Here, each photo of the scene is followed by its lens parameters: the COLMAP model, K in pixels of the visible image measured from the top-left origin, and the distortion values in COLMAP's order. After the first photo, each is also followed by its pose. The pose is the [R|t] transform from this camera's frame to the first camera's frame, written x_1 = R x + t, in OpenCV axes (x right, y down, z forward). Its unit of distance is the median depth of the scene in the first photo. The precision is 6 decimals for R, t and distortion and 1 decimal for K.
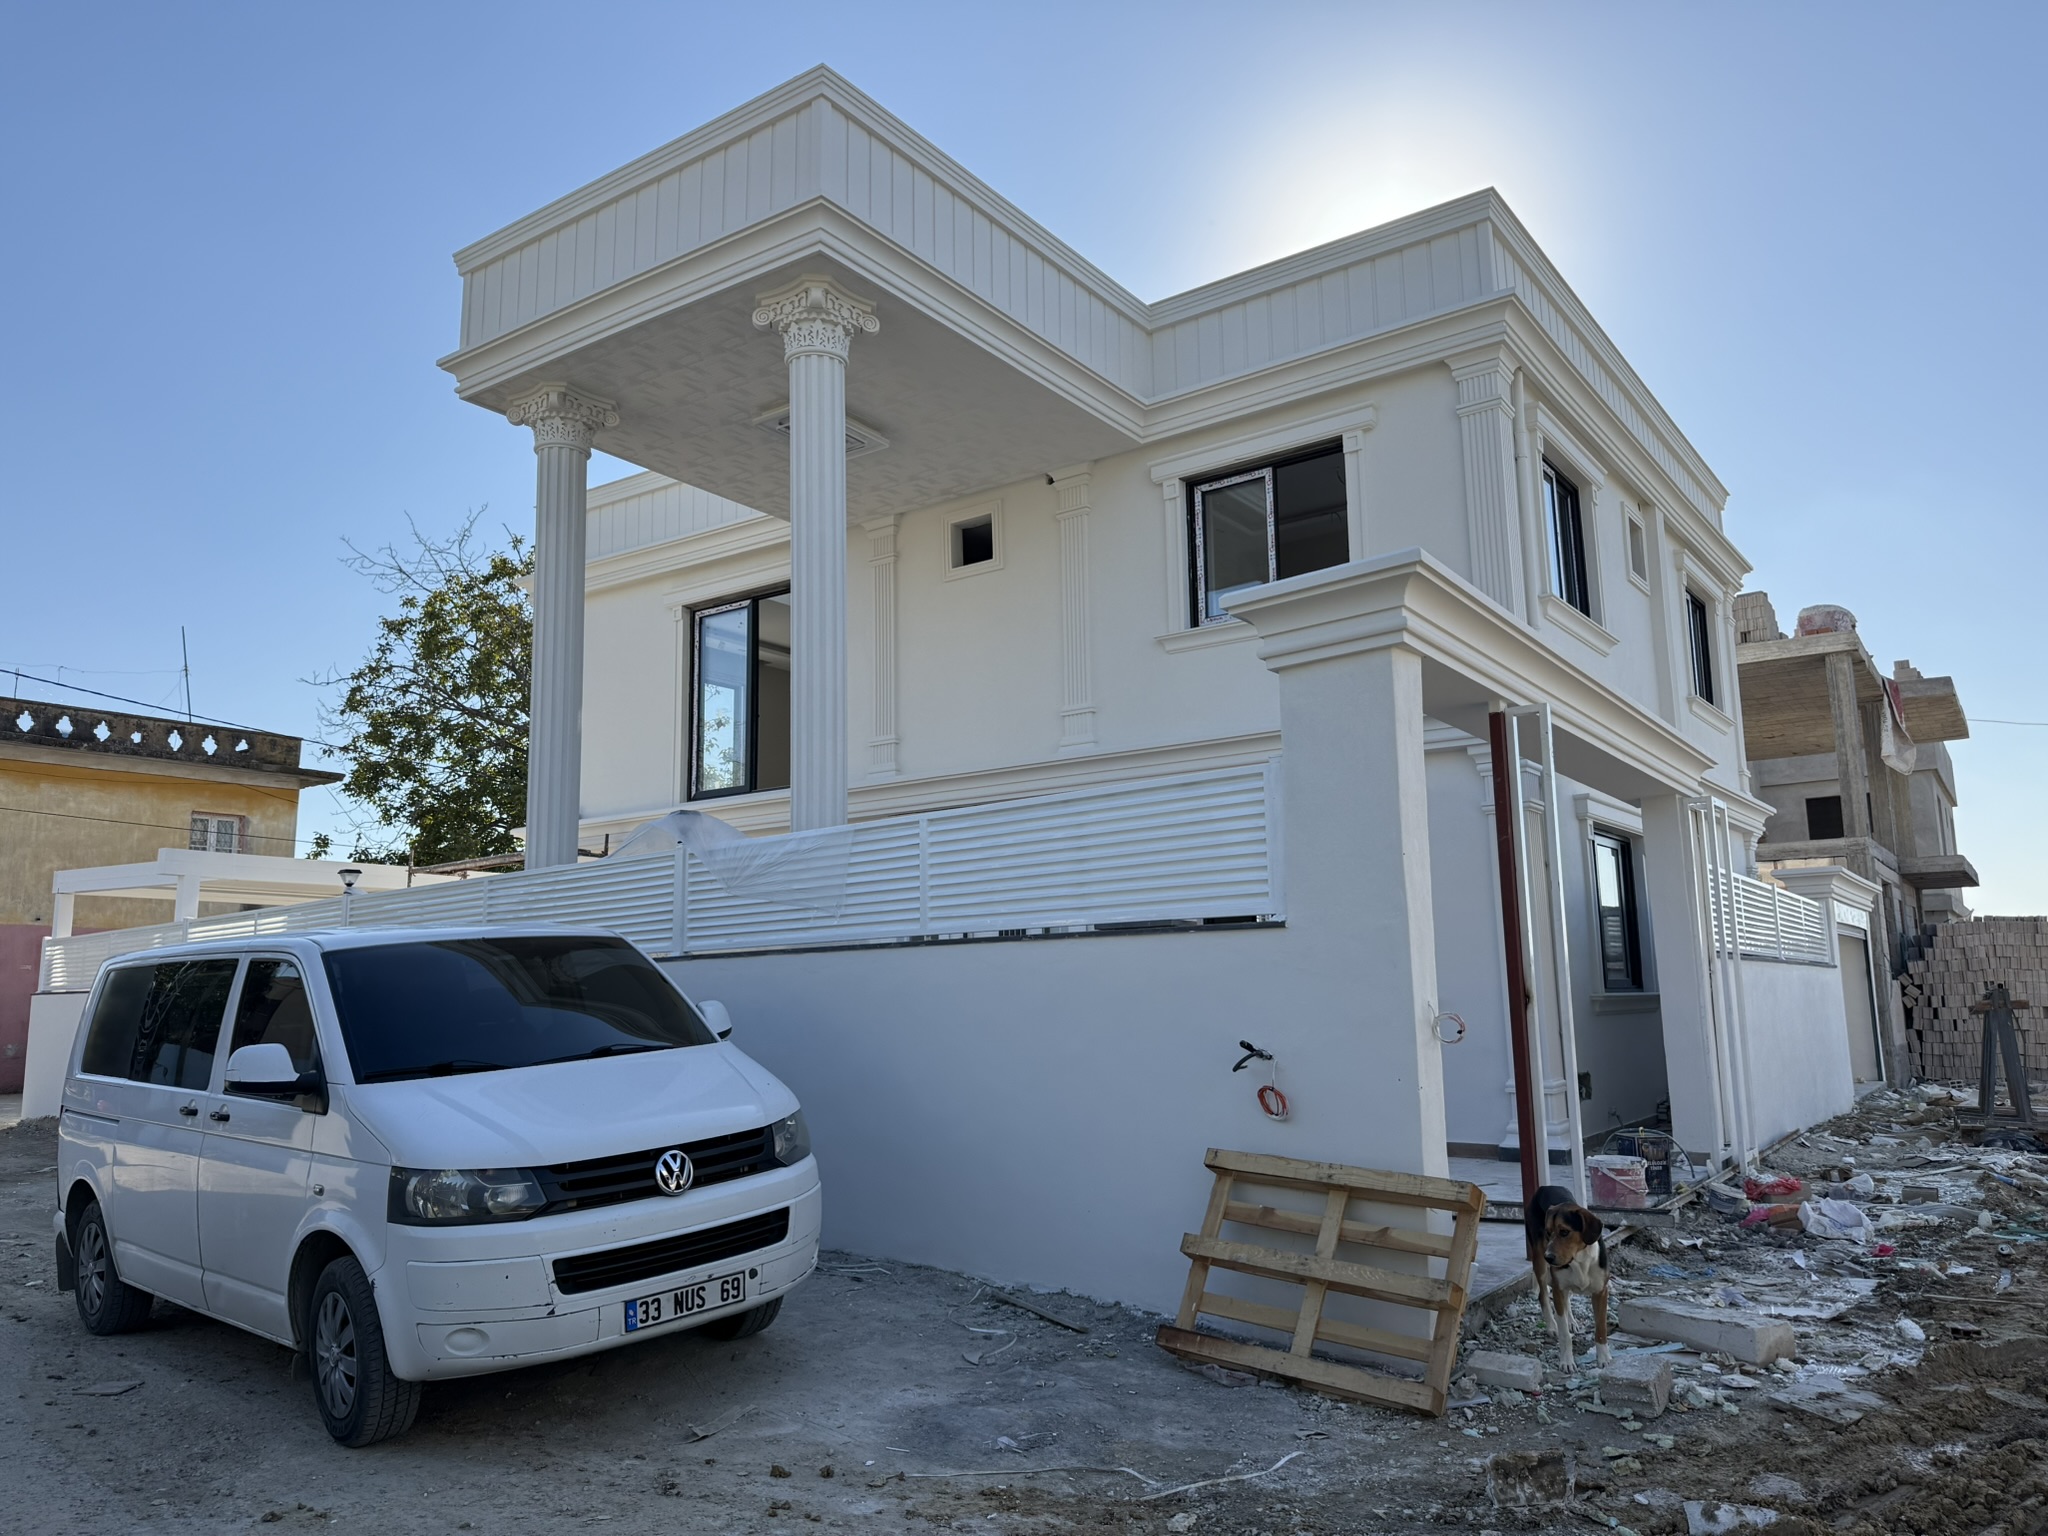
lens RADIAL K [[1474.3, 0, 1024.0], [0, 1474.3, 768.0], [0, 0, 1]] dist [-0.001039, -0.001010]
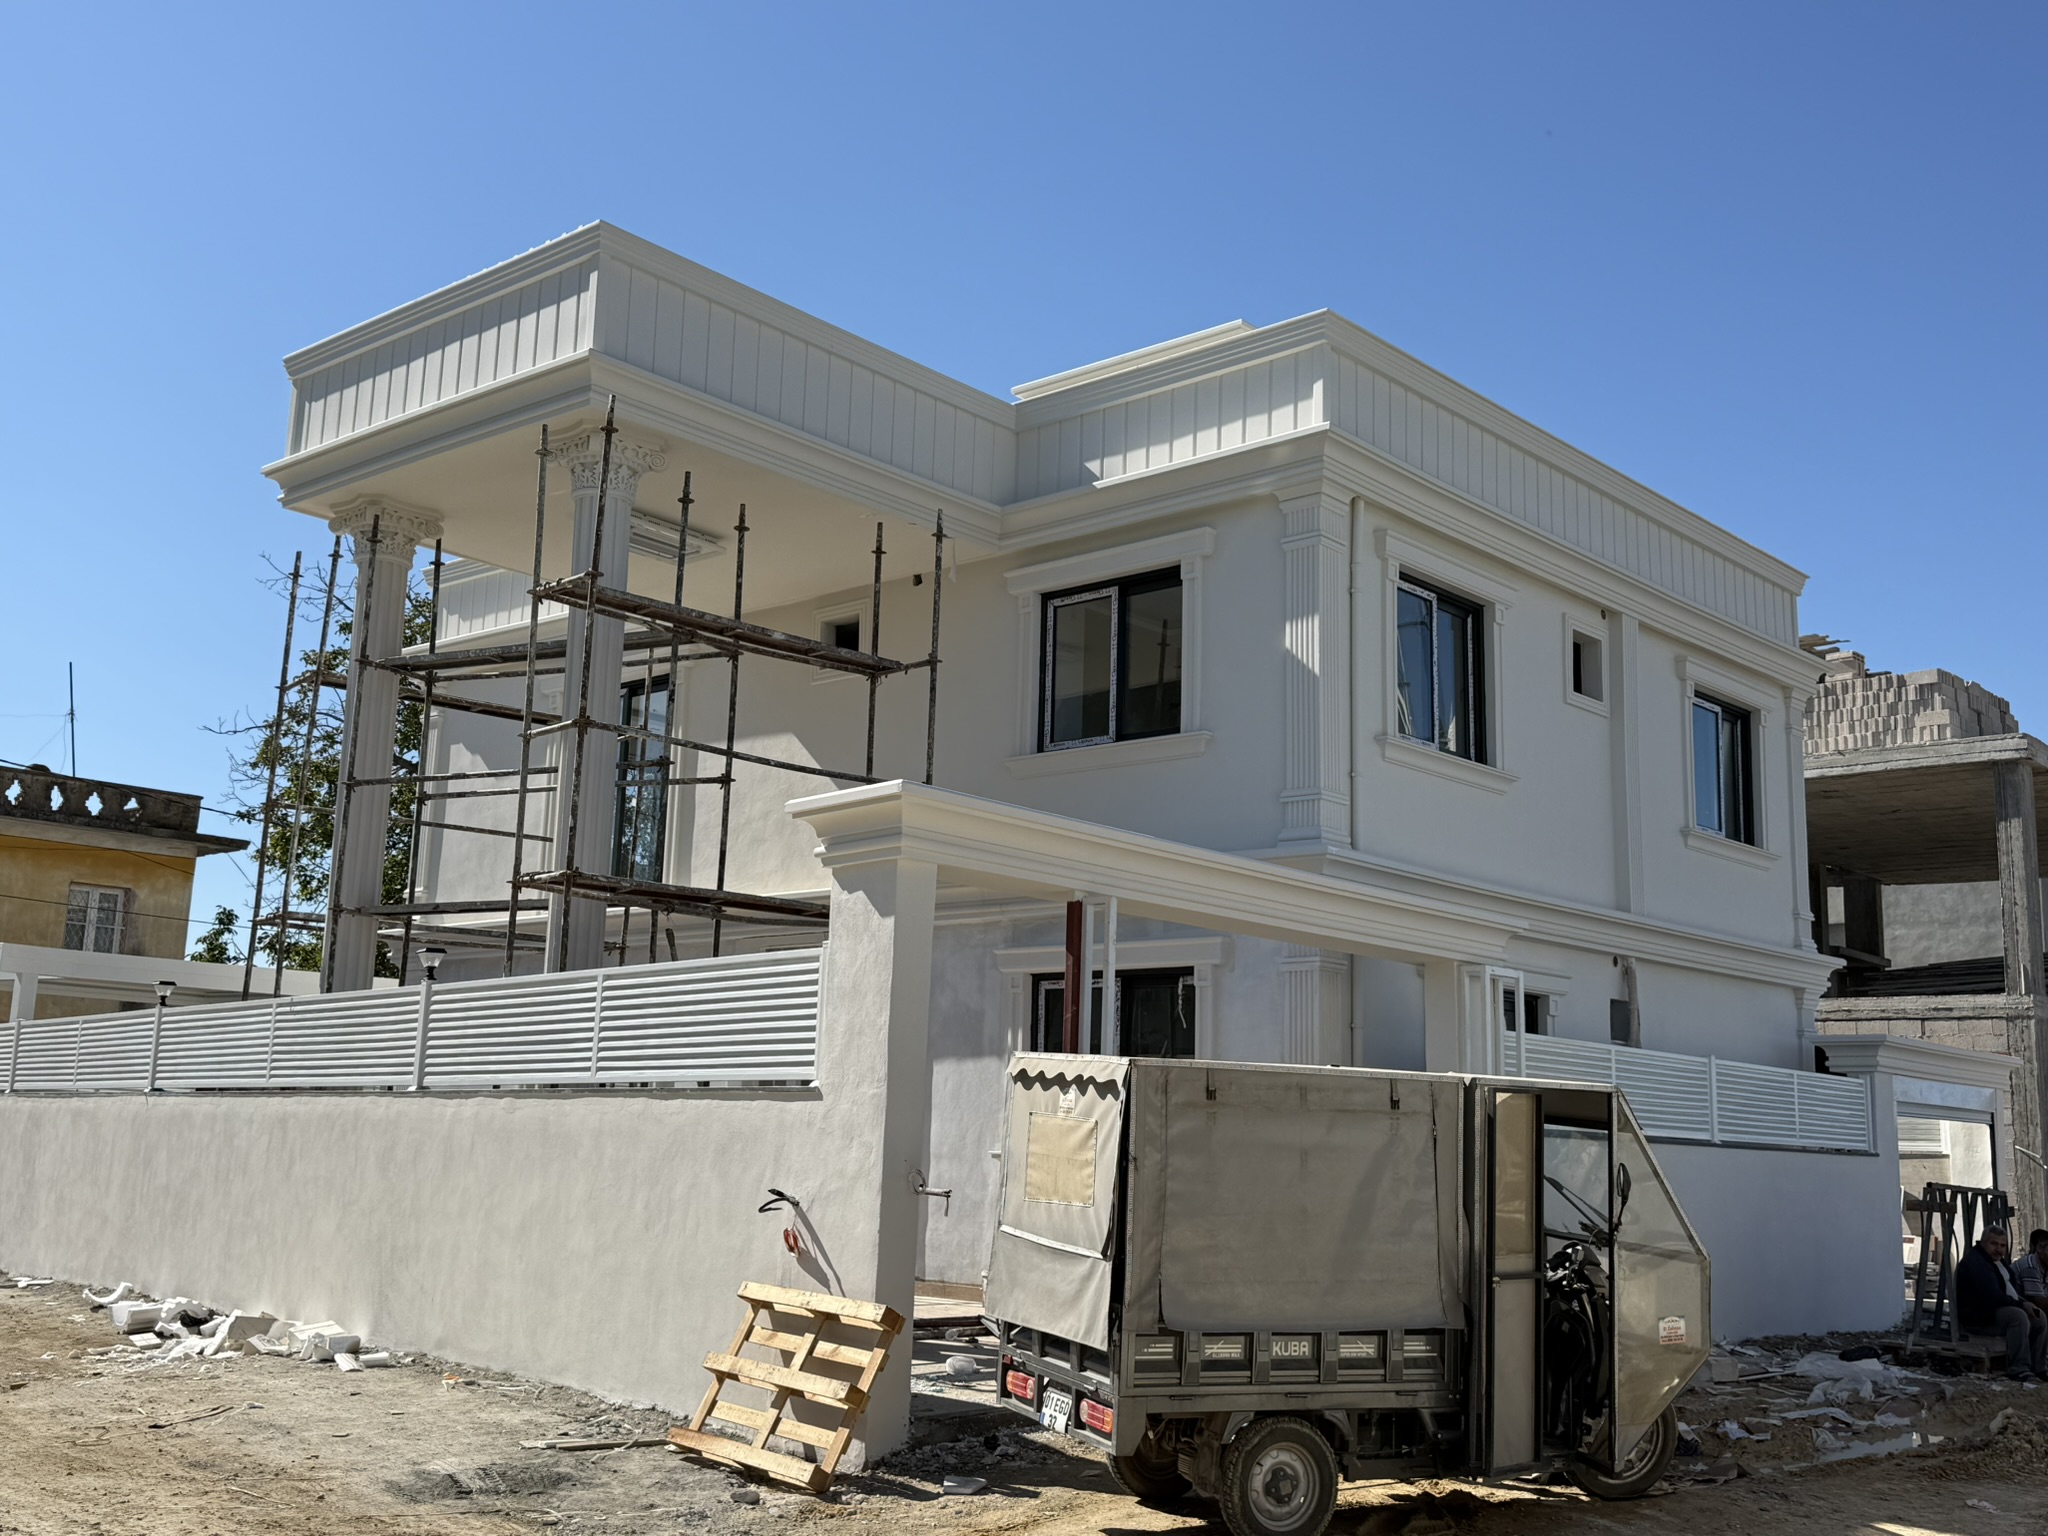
lens RADIAL K [[2062.6, 0, 1017.0], [0, 2062.6, 710.0], [0, 0, 1]] dist [0.011562, 0.004967]
pose [[0.993707, 0.024630, -0.109273, 0.111929], [-0.030581, 0.998120, -0.053118, -0.024510], [0.107759, 0.056126, 0.992592, -0.136653]]
